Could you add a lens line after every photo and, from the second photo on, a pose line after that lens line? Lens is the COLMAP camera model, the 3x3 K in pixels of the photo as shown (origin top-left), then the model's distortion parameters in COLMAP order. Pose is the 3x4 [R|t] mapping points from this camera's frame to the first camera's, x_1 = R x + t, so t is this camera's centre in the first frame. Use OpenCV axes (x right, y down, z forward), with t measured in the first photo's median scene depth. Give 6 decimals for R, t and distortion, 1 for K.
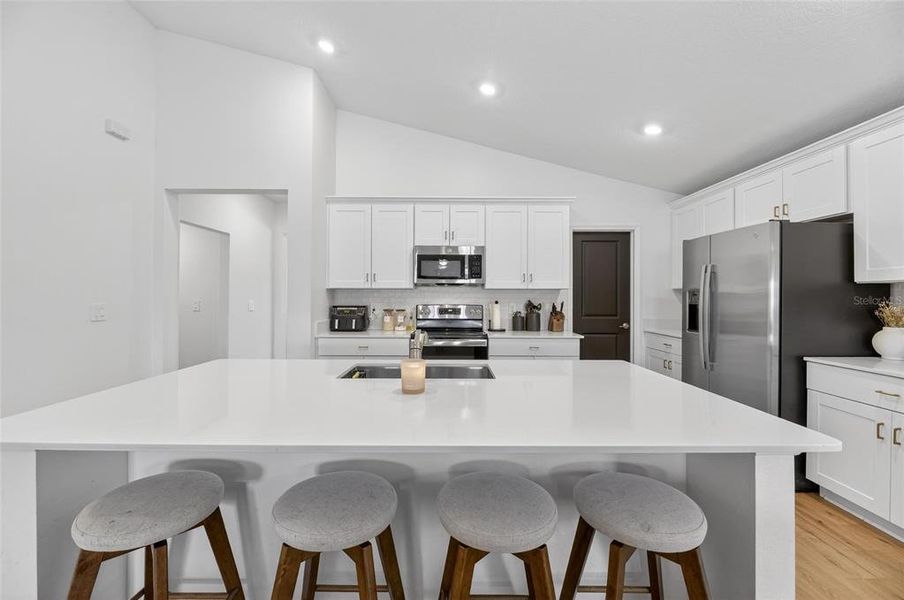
lens RADIAL K [[390.1, 0, 445.9], [0, 390.1, 291.6], [0, 0, 1]] dist [0.017674, 0.000455]
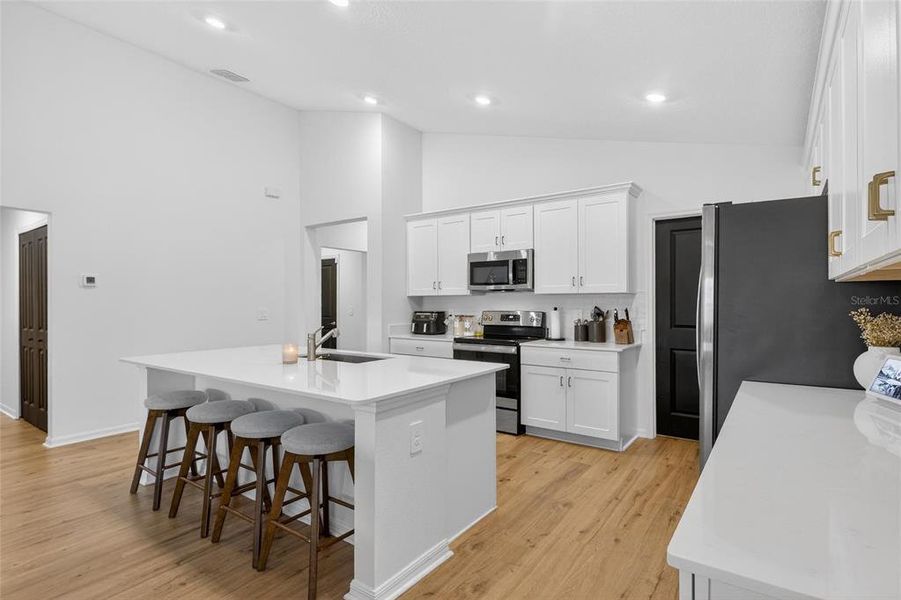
lens RADIAL K [[455.2, 0, 450.2], [0, 455.2, 302.0], [0, 0, 1]] dist [0.006549, -0.000312]
pose [[0.809795, -0.006510, -0.586677, 0.579047], [0.012616, 0.999900, 0.006319, 0.002001], [0.586577, -0.012518, 0.809796, -0.005976]]
